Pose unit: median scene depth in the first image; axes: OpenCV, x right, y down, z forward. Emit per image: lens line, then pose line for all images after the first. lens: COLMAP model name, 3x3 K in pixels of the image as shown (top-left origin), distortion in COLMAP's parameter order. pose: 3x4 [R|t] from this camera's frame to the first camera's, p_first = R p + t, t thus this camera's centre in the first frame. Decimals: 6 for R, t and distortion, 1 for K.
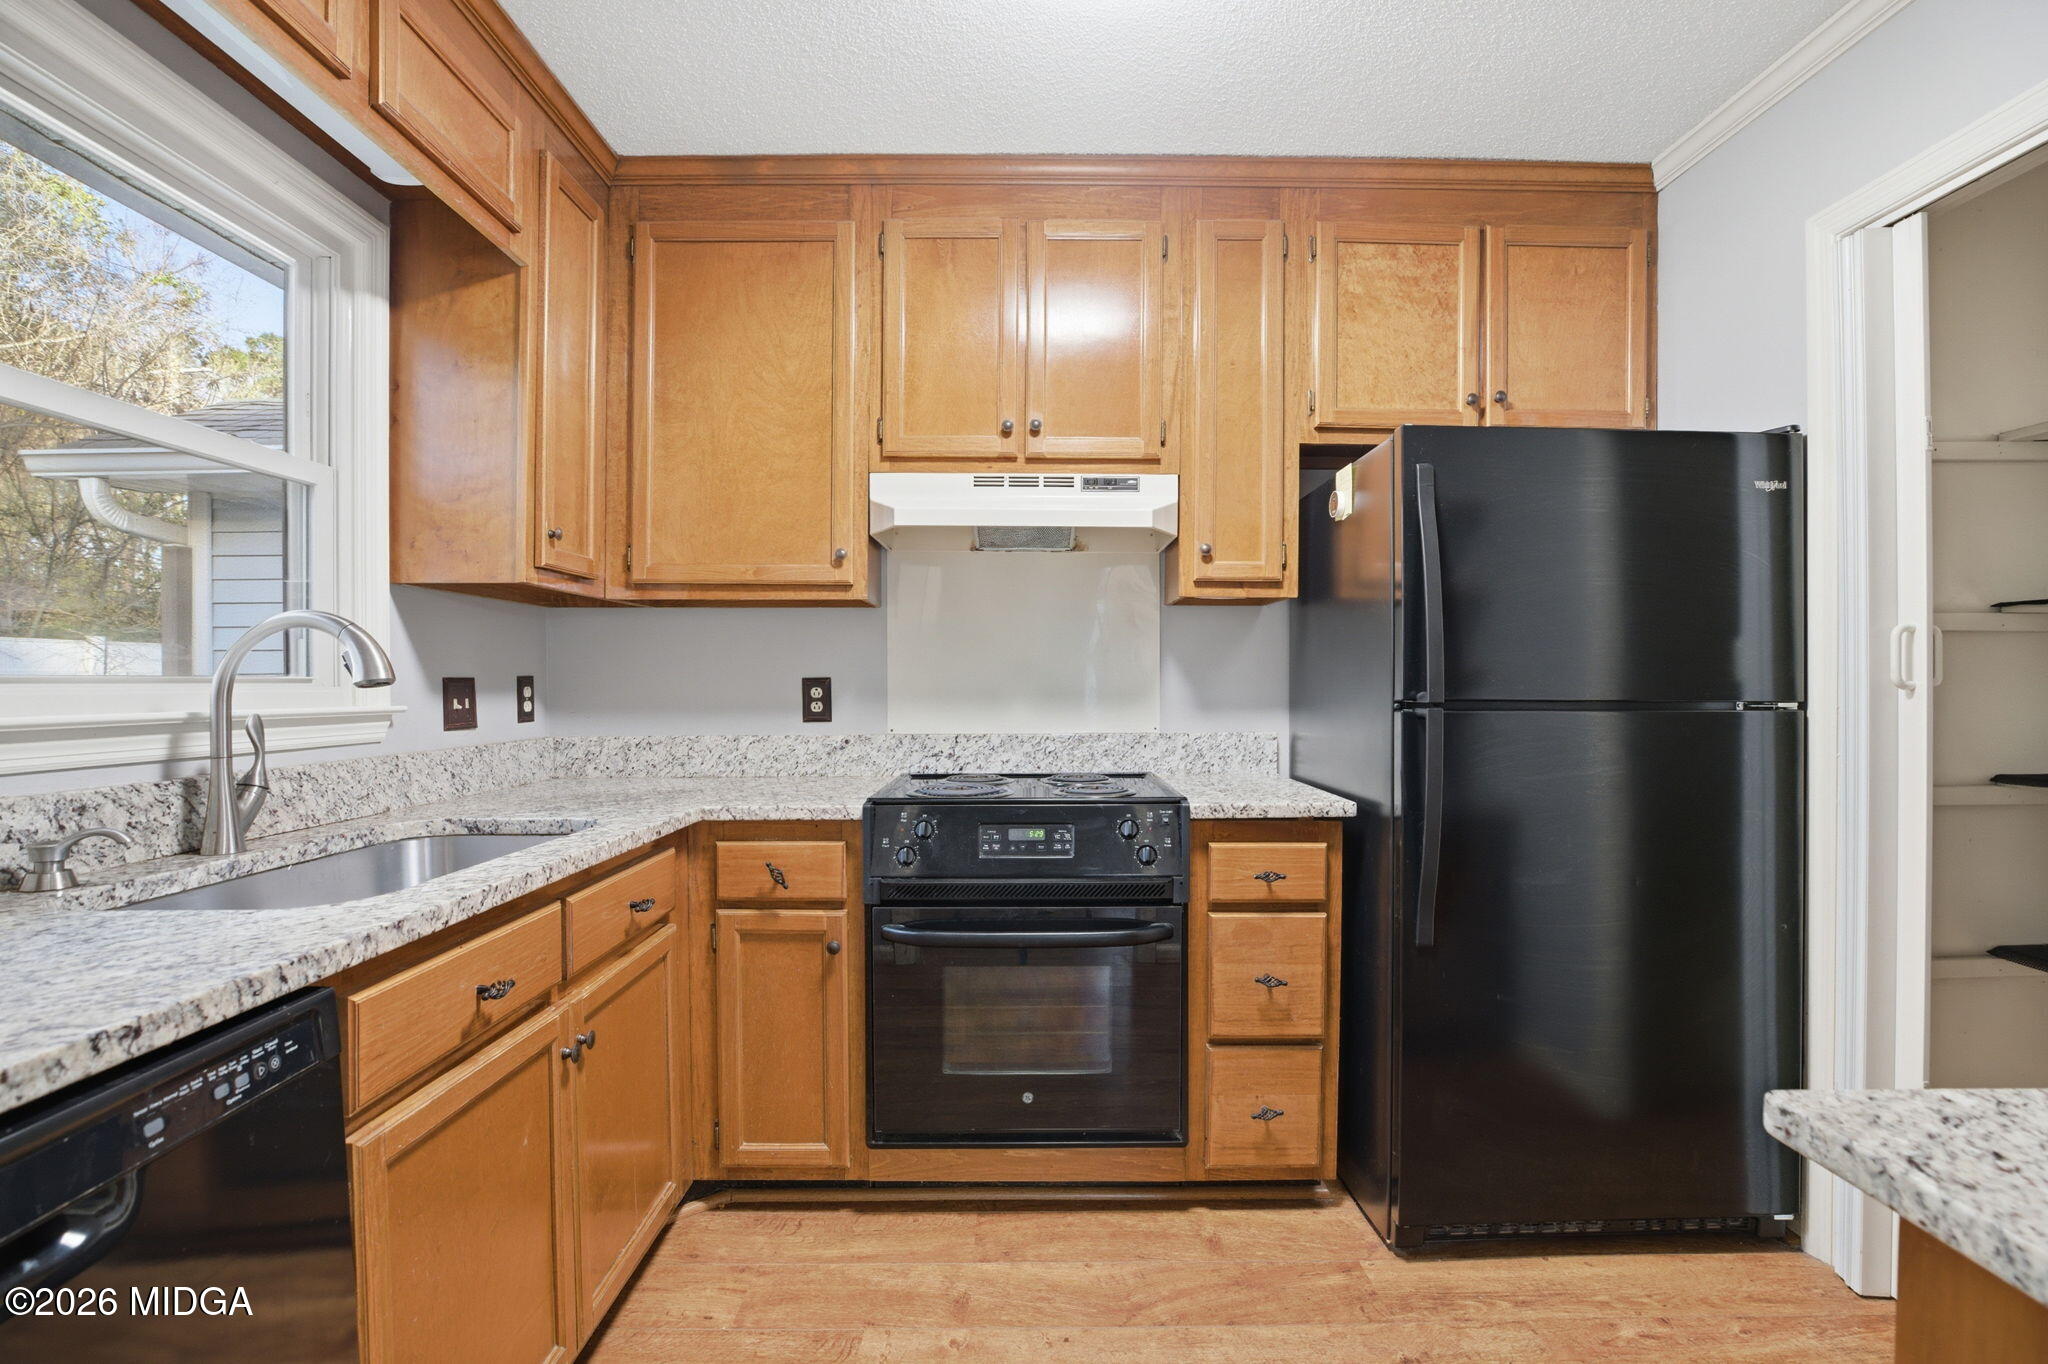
lens RADIAL K [[954.2, 0, 1030.5], [0, 954.2, 679.8], [0, 0, 1]] dist [-0.042962, 0.014222]
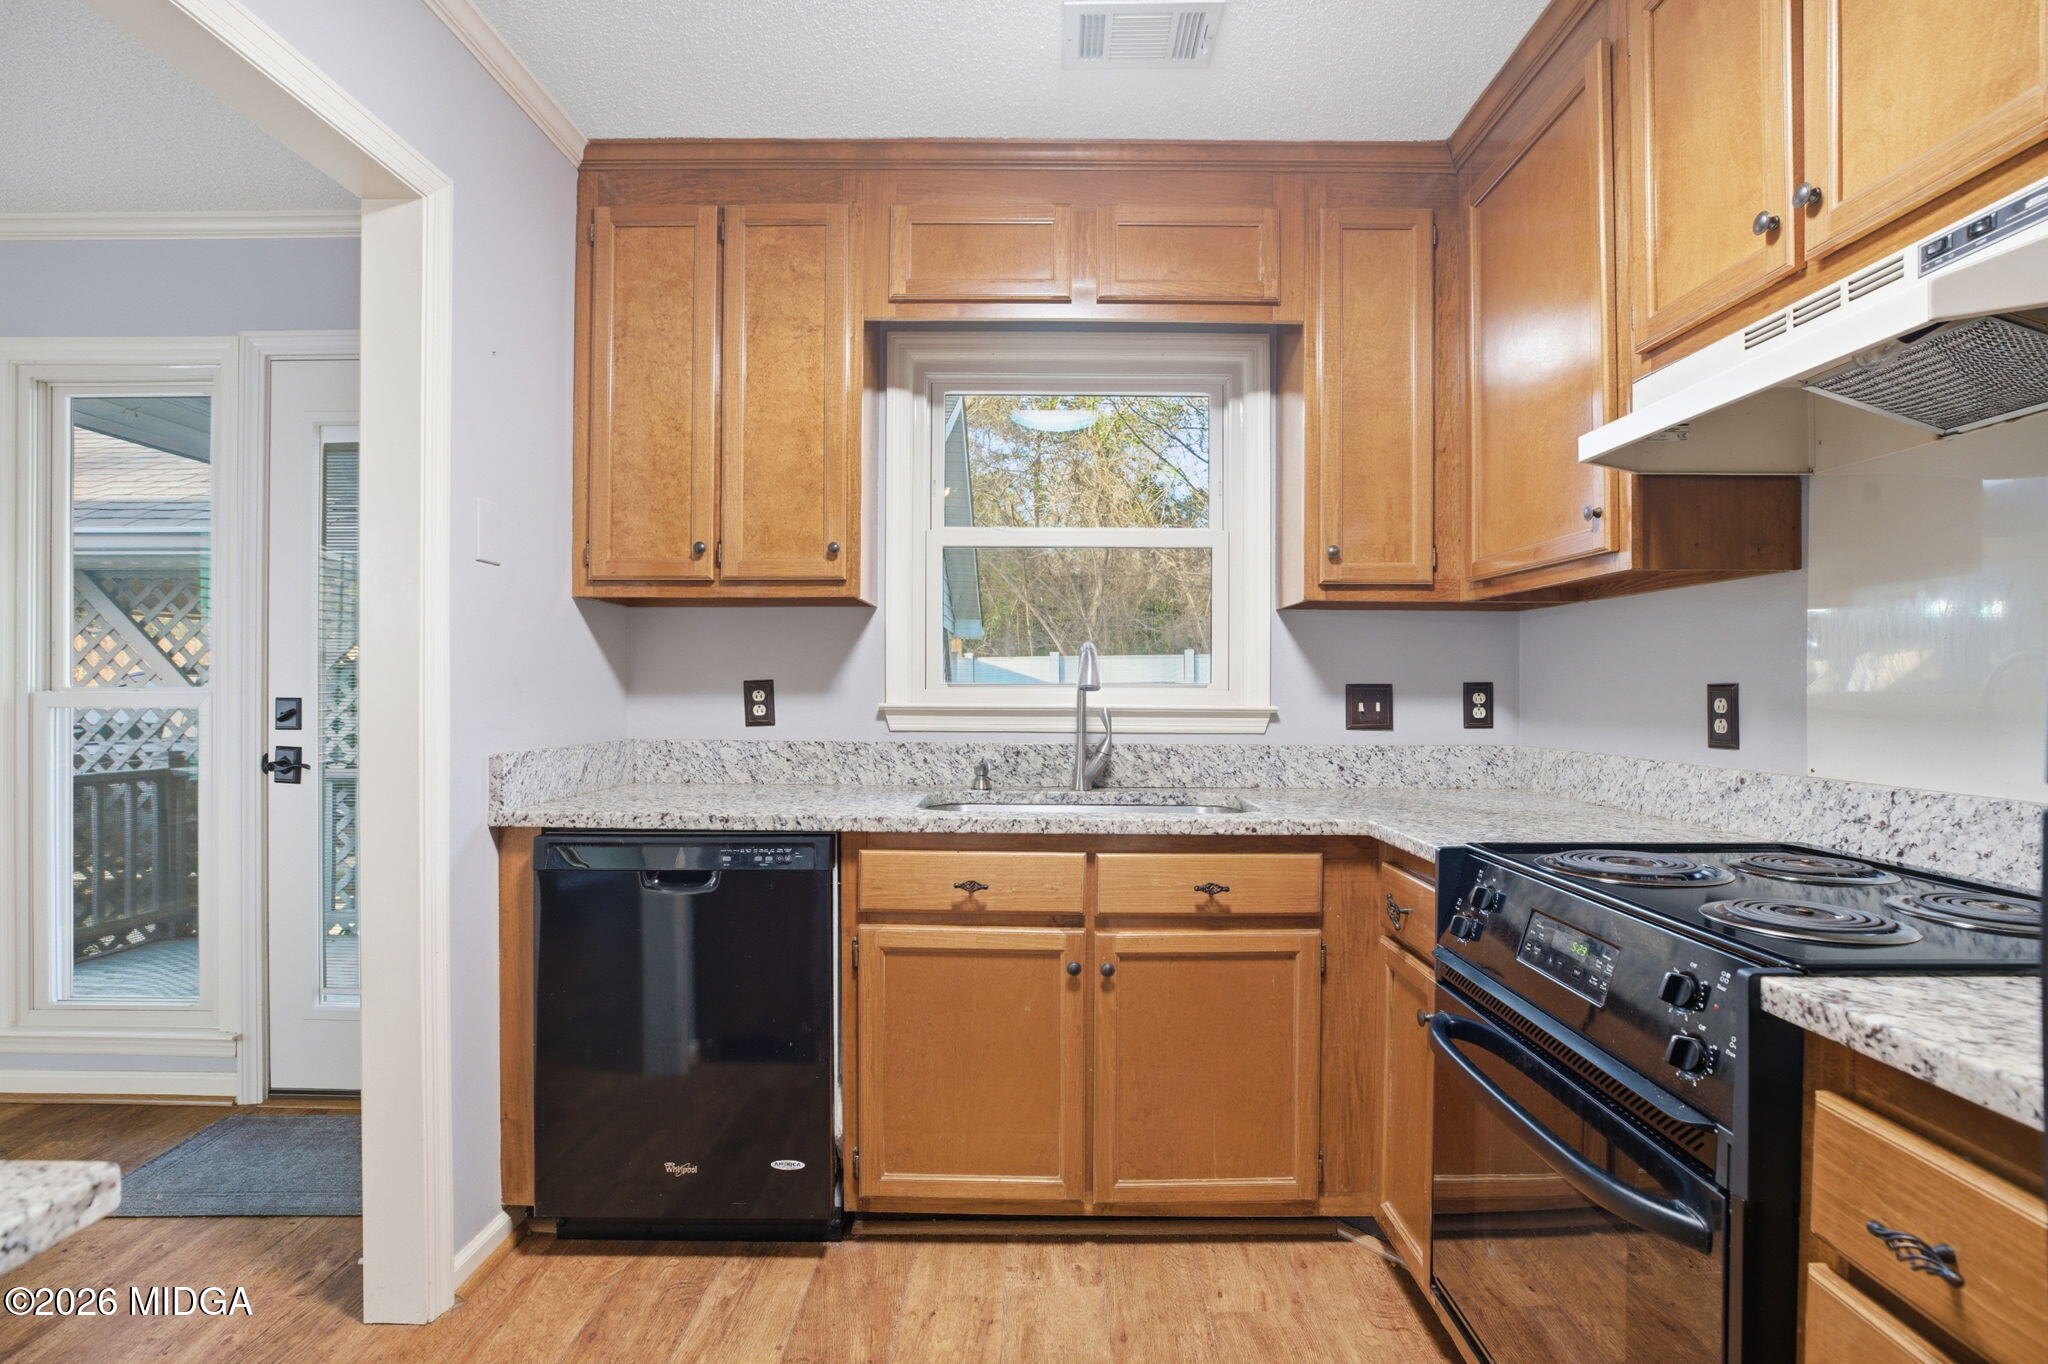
lens RADIAL K [[954.2, 0, 1030.5], [0, 954.2, 679.8], [0, 0, 1]] dist [-0.042962, 0.014222]
pose [[-0.024156, -0.004936, -0.999696, 0.555627], [-0.001282, 0.999987, -0.004907, -0.001176], [0.999707, 0.001163, -0.024162, 0.631432]]
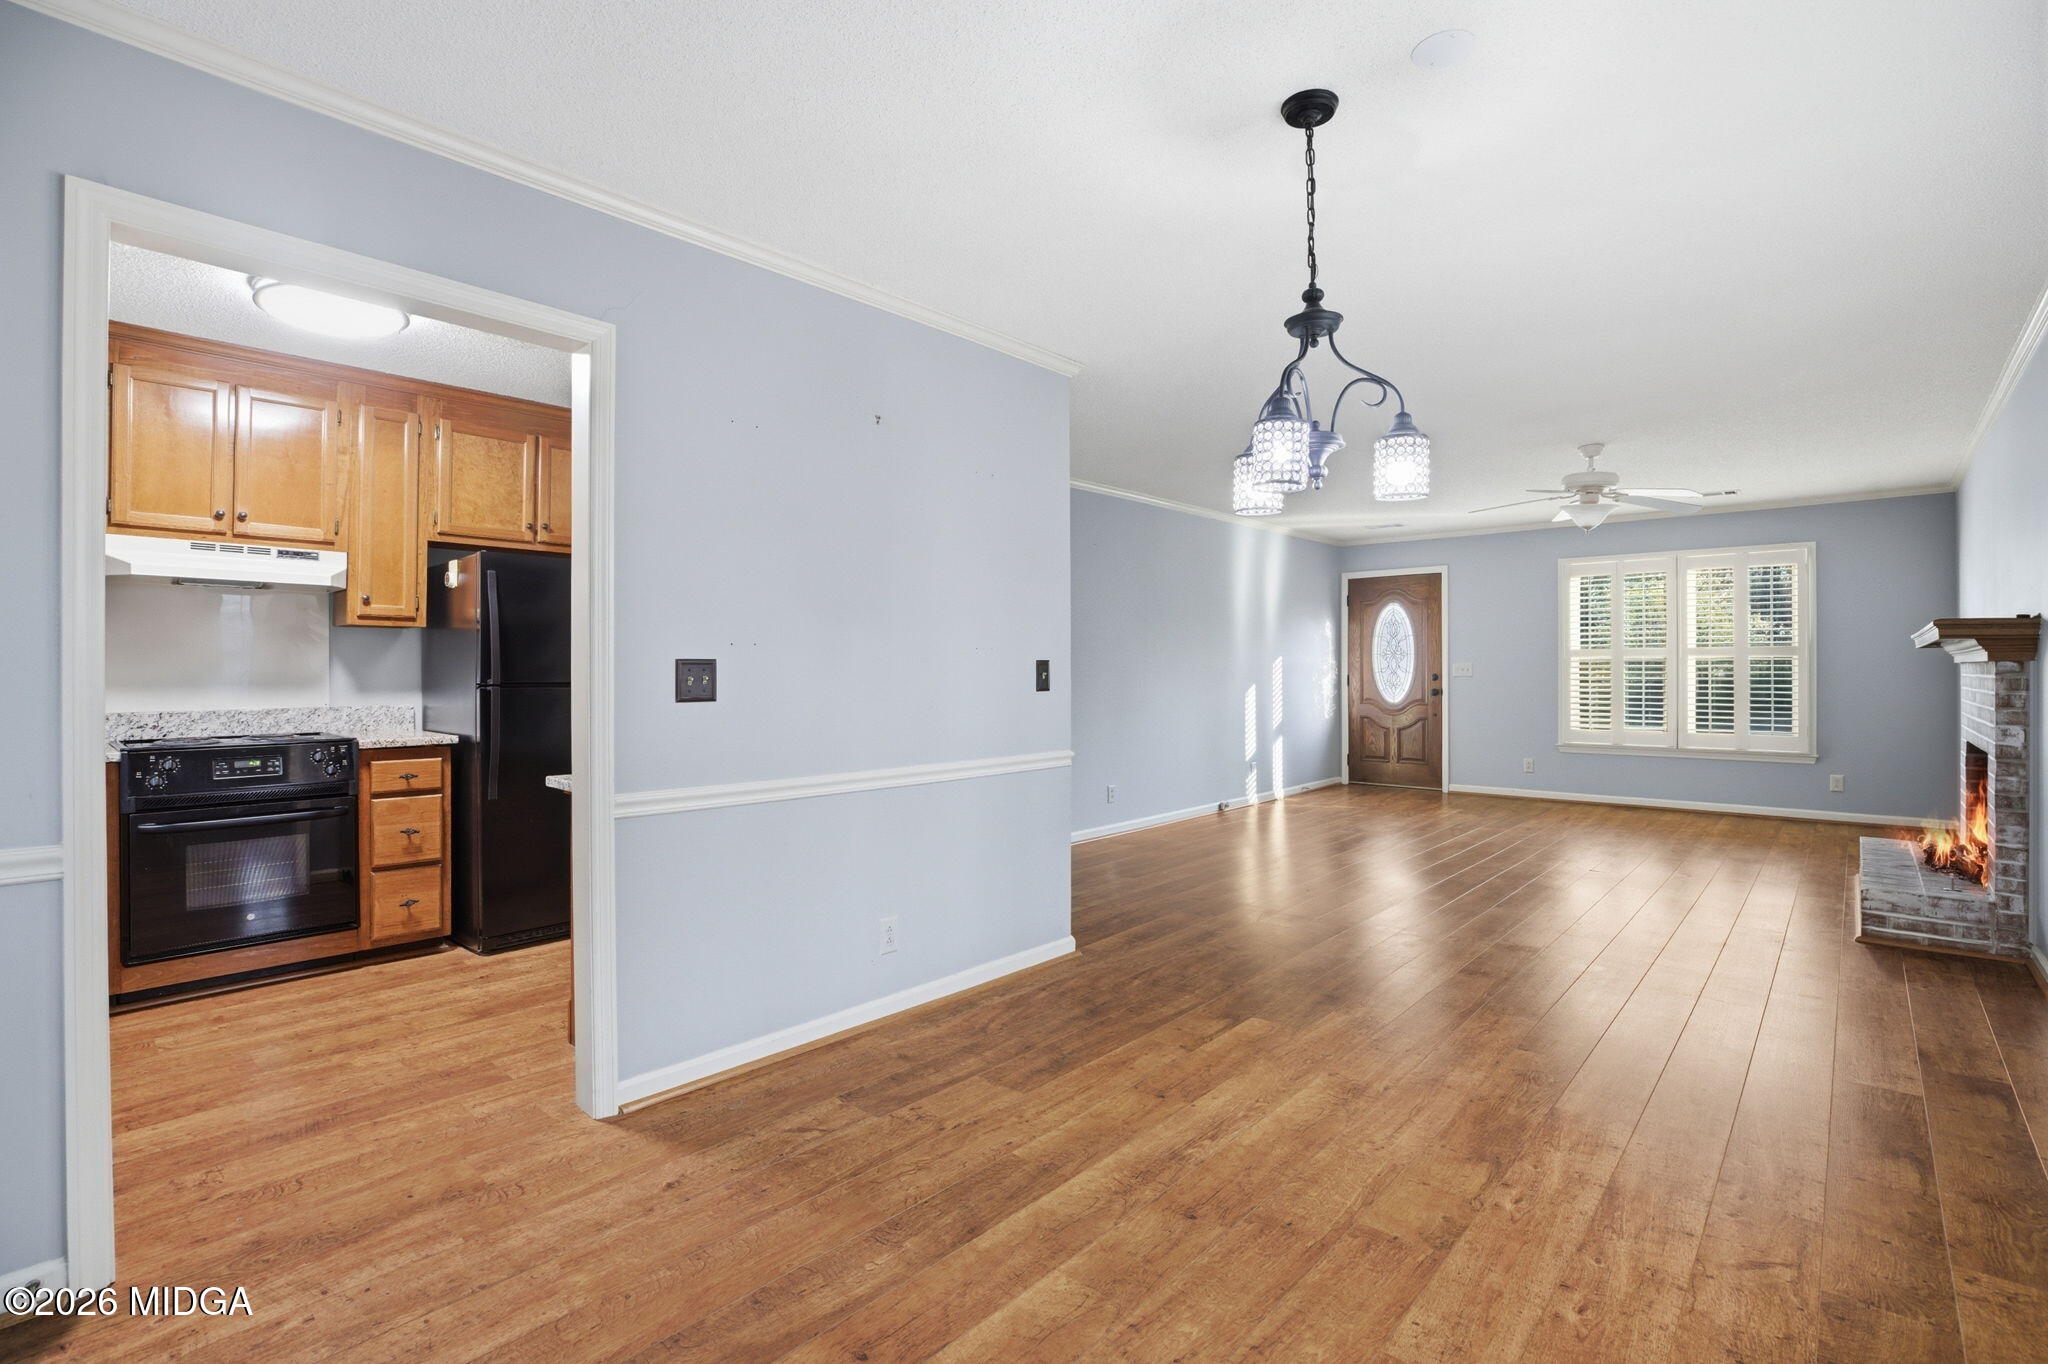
lens RADIAL K [[945.9, 0, 1030.1], [0, 945.9, 672.5], [0, 0, 1]] dist [-0.044202, 0.014467]
pose [[0.674391, -0.002602, 0.738370, -0.264391], [0.000891, 0.999996, 0.002709, -0.005761], [-0.738374, -0.001169, 0.674390, -1.099771]]
